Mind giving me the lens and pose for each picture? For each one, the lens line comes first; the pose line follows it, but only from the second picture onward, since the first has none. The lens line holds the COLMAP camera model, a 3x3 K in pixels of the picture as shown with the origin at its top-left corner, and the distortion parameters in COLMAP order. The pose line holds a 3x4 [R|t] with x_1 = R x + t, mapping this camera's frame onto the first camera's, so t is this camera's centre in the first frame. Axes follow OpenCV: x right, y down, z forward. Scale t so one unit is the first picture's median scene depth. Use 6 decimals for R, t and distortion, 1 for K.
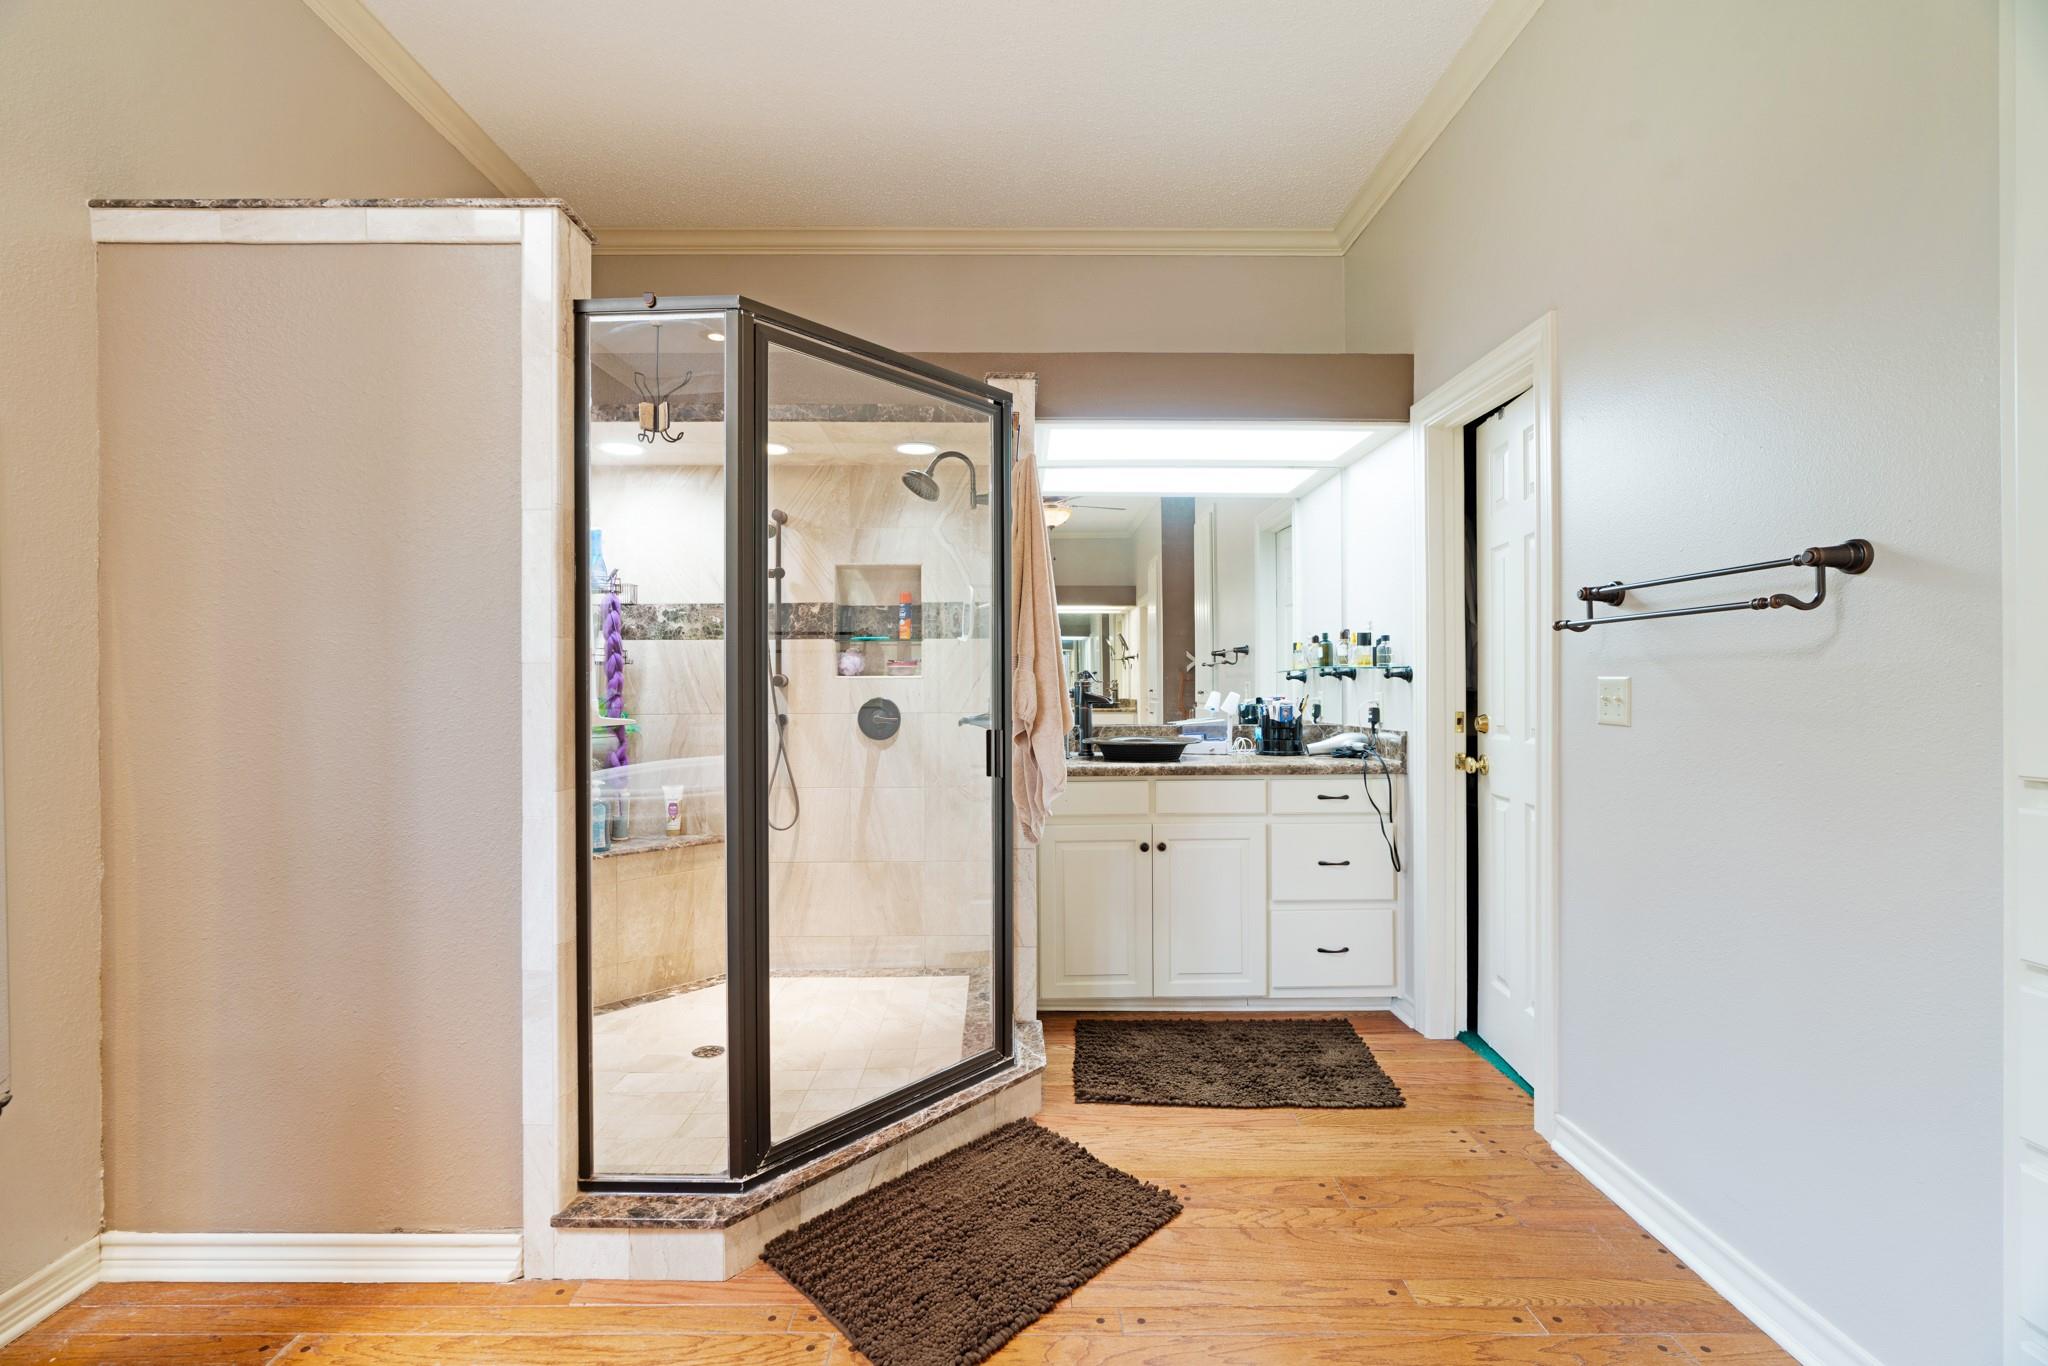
lens RADIAL K [[917.3, 0, 1014.3], [0, 917.3, 687.4], [0, 0, 1]] dist [-0.001961, -0.000225]
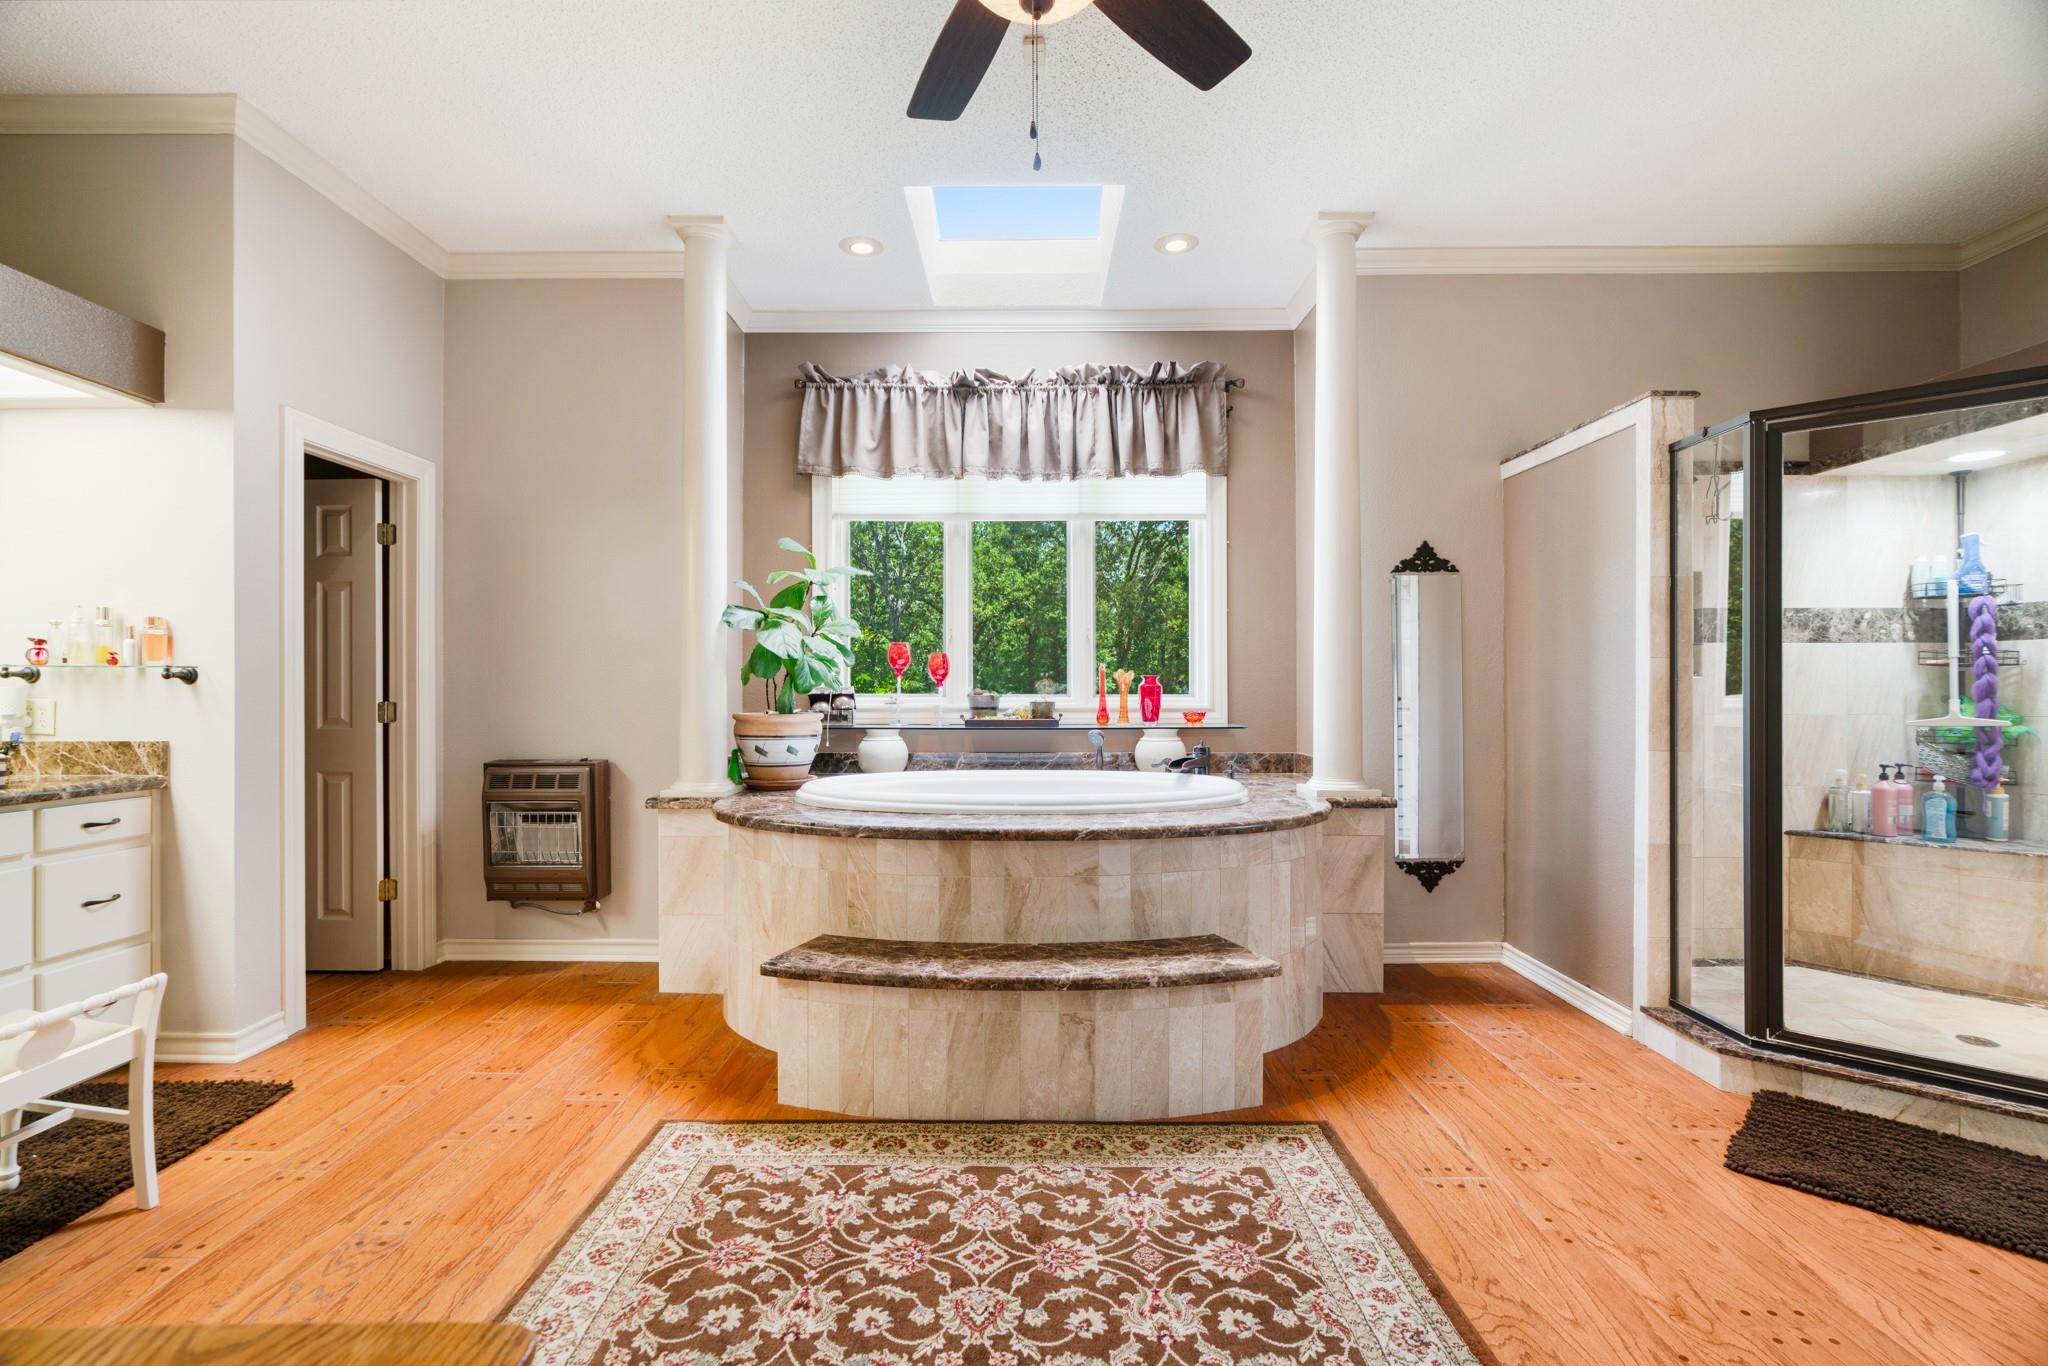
lens RADIAL K [[917.3, 0, 1014.3], [0, 917.3, 687.4], [0, 0, 1]] dist [-0.001961, -0.000225]
pose [[-0.009752, 0.003712, -0.999946, 1.145678], [-0.001717, 0.999992, 0.003729, -0.005211], [0.999951, 0.001753, -0.009745, -0.123506]]
